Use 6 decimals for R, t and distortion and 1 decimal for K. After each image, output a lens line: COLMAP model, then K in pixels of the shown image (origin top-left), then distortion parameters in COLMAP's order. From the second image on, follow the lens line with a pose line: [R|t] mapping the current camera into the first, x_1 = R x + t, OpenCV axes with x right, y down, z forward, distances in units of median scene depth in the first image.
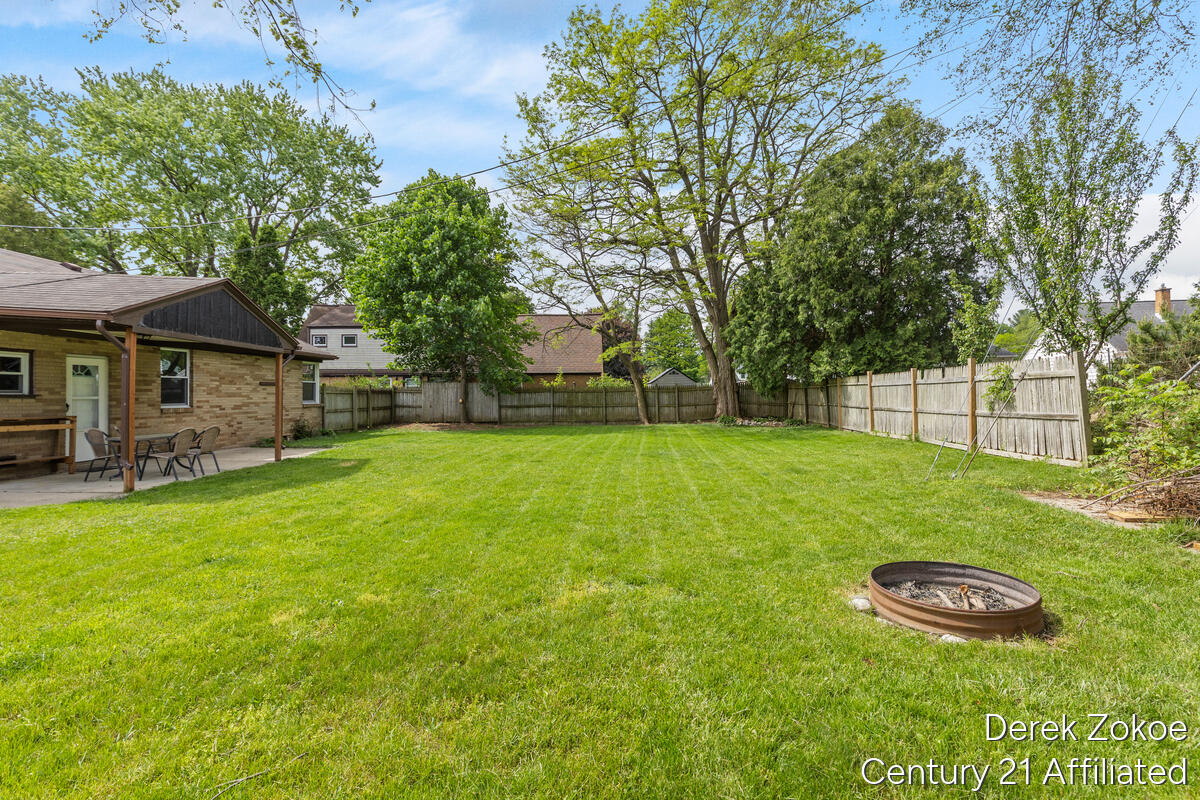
lens RADIAL K [[549.3, 0, 594.6], [0, 549.3, 393.4], [0, 0, 1]] dist [0.003714, -0.000800]
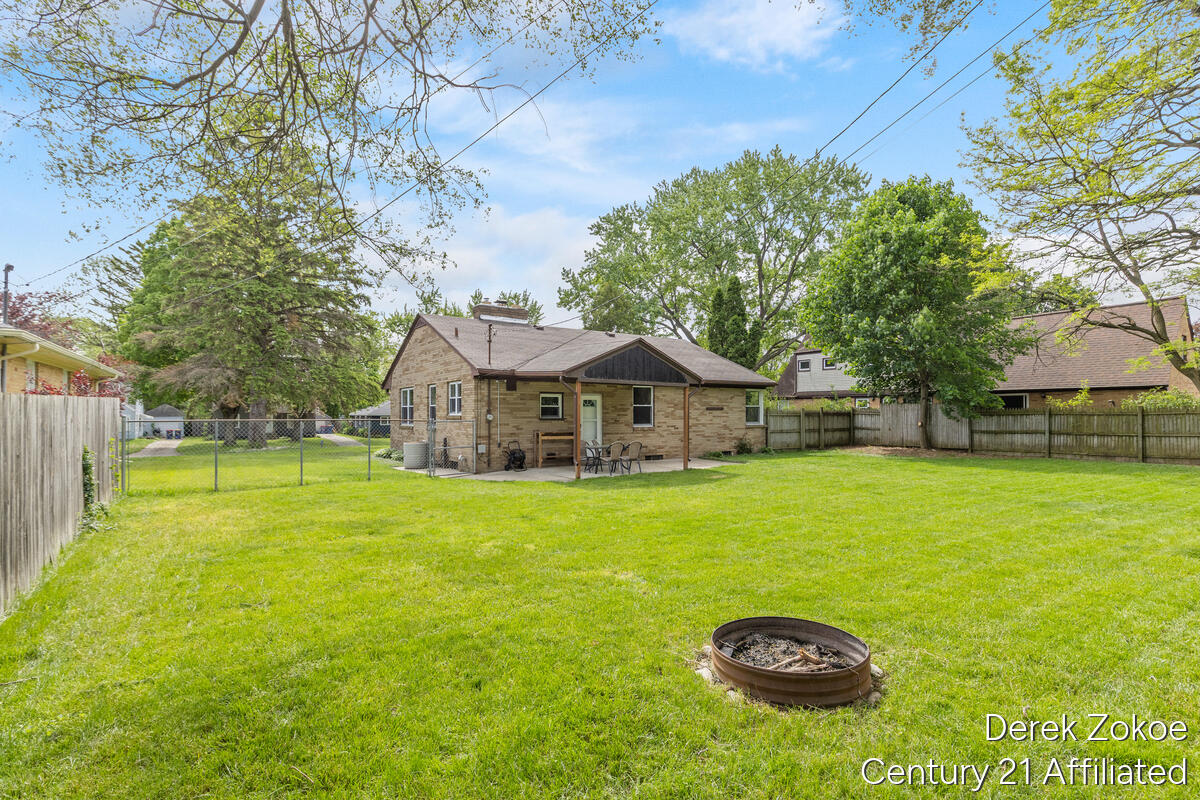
lens RADIAL K [[549.3, 0, 590.5], [0, 549.3, 419.9], [0, 0, 1]] dist [0.003714, -0.000800]
pose [[0.590742, 0.012856, -0.806758, 0.217258], [0.000488, 0.999867, 0.016290, -0.010761], [0.806860, -0.010017, 0.590658, 0.028732]]
